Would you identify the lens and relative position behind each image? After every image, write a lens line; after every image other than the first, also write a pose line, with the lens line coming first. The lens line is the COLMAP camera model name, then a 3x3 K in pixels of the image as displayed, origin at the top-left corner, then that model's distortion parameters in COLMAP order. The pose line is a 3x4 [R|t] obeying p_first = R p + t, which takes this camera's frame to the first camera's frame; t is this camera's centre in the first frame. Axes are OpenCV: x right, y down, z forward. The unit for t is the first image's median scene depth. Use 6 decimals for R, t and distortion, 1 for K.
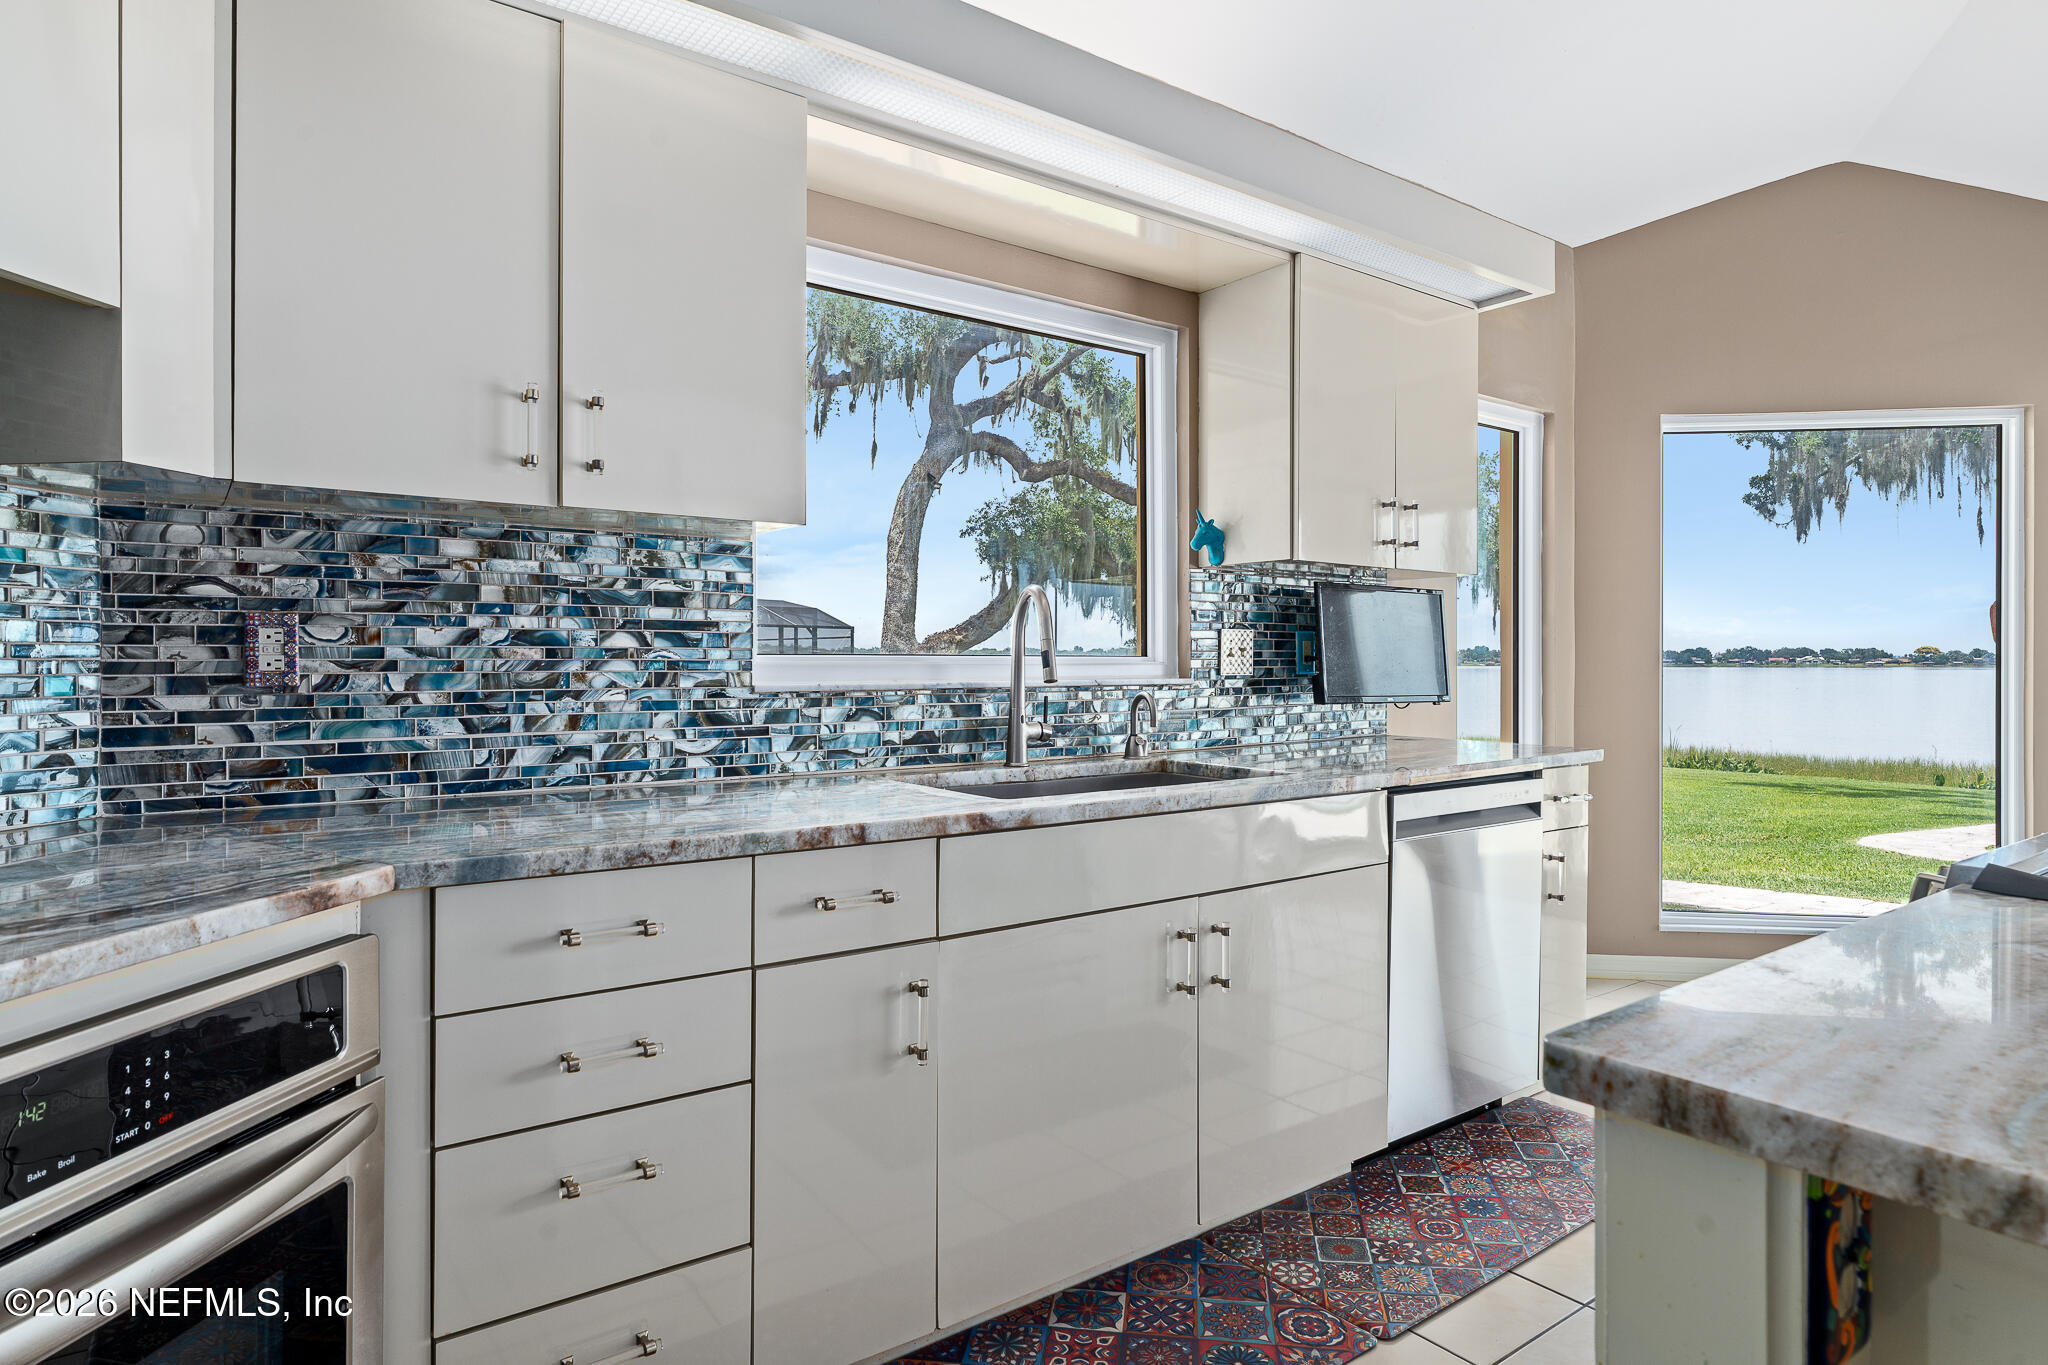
lens RADIAL K [[1159.7, 0, 1017.0], [0, 1159.7, 666.3], [0, 0, 1]] dist [-0.005523, 0.001683]
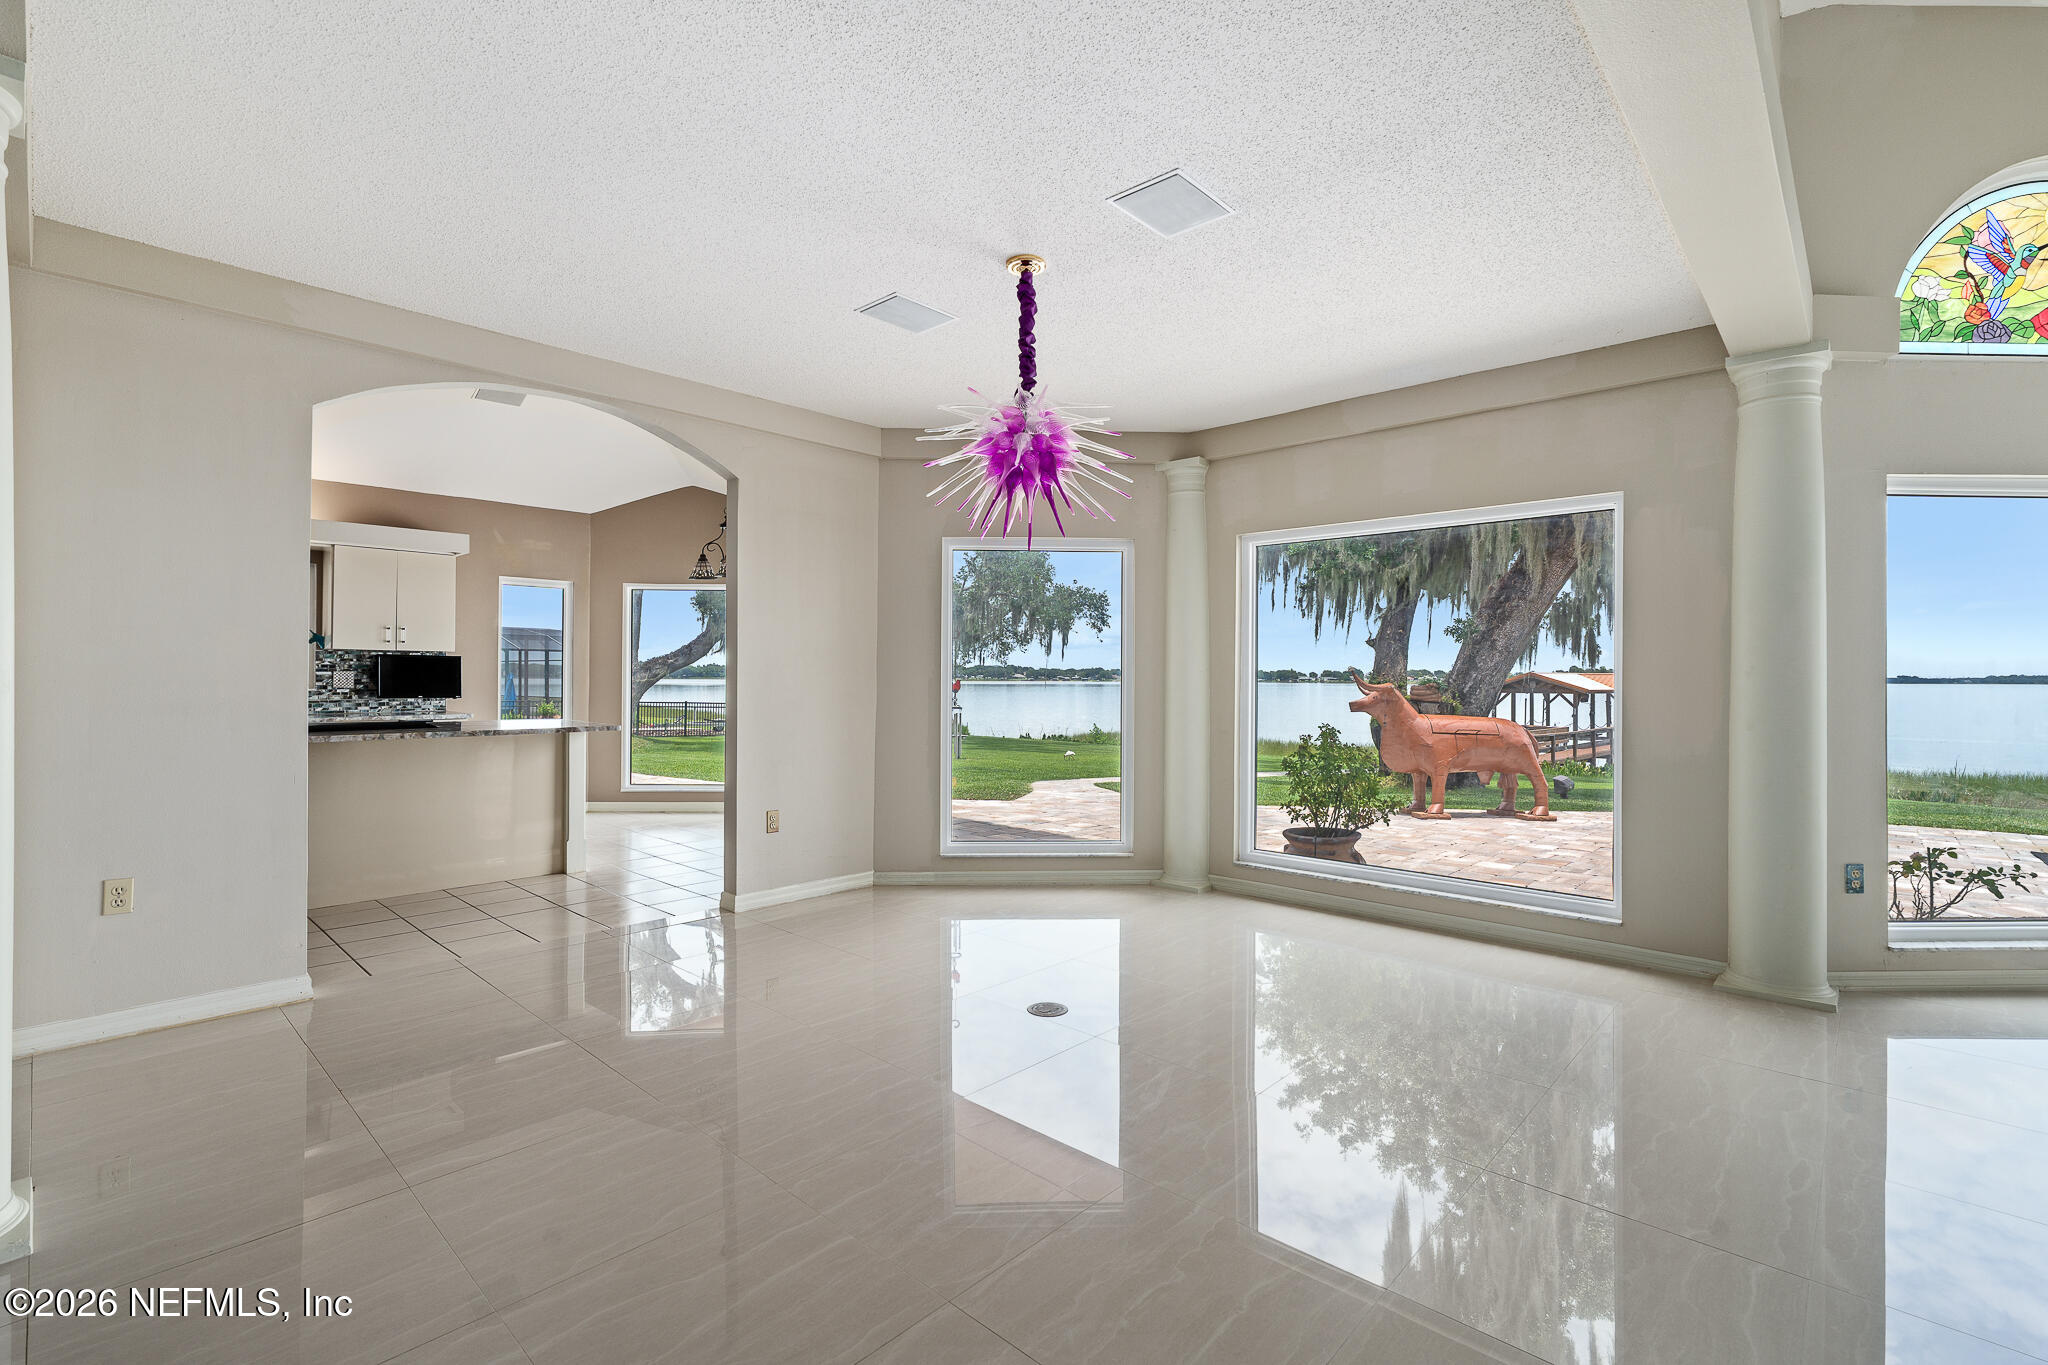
lens RADIAL K [[922.6, 0, 1019.6], [0, 922.6, 666.4], [0, 0, 1]] dist [-0.005172, 0.002789]
pose [[0.983891, 0.006263, 0.178662, 2.087199], [-0.003399, 0.999861, -0.016329, -0.019468], [-0.178739, 0.015459, 0.983775, -2.190202]]
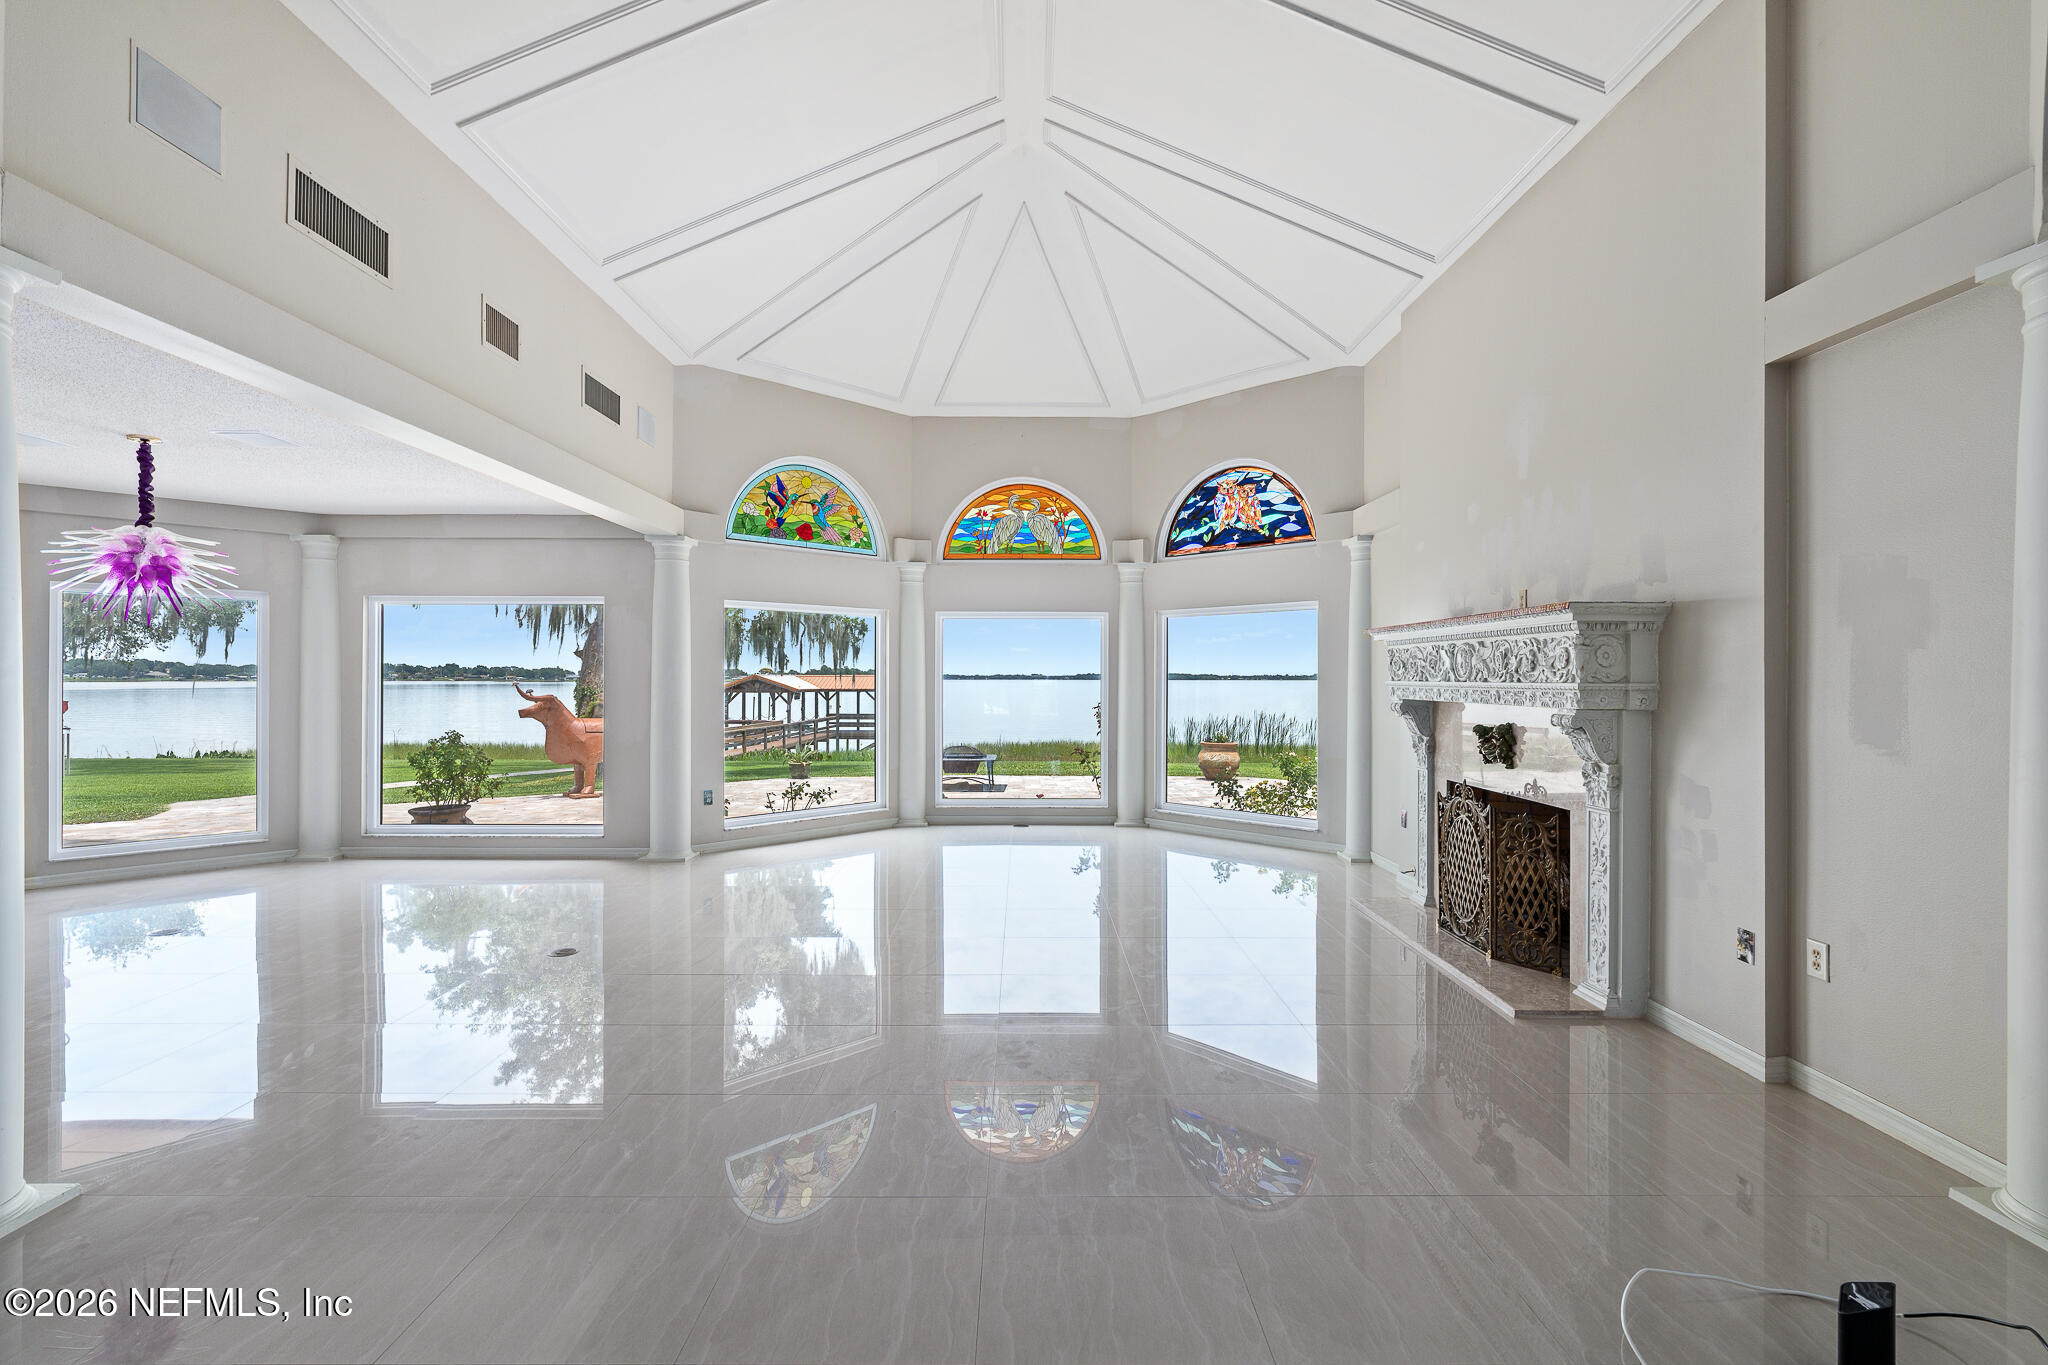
lens RADIAL K [[922.6, 0, 1025.7], [0, 922.6, 677.7], [0, 0, 1]] dist [-0.005172, 0.002789]
pose [[0.593663, 0.001762, 0.804712, 1.824933], [0.000799, 0.999996, -0.002779, -0.101546], [-0.804713, 0.002292, 0.593659, -3.821326]]
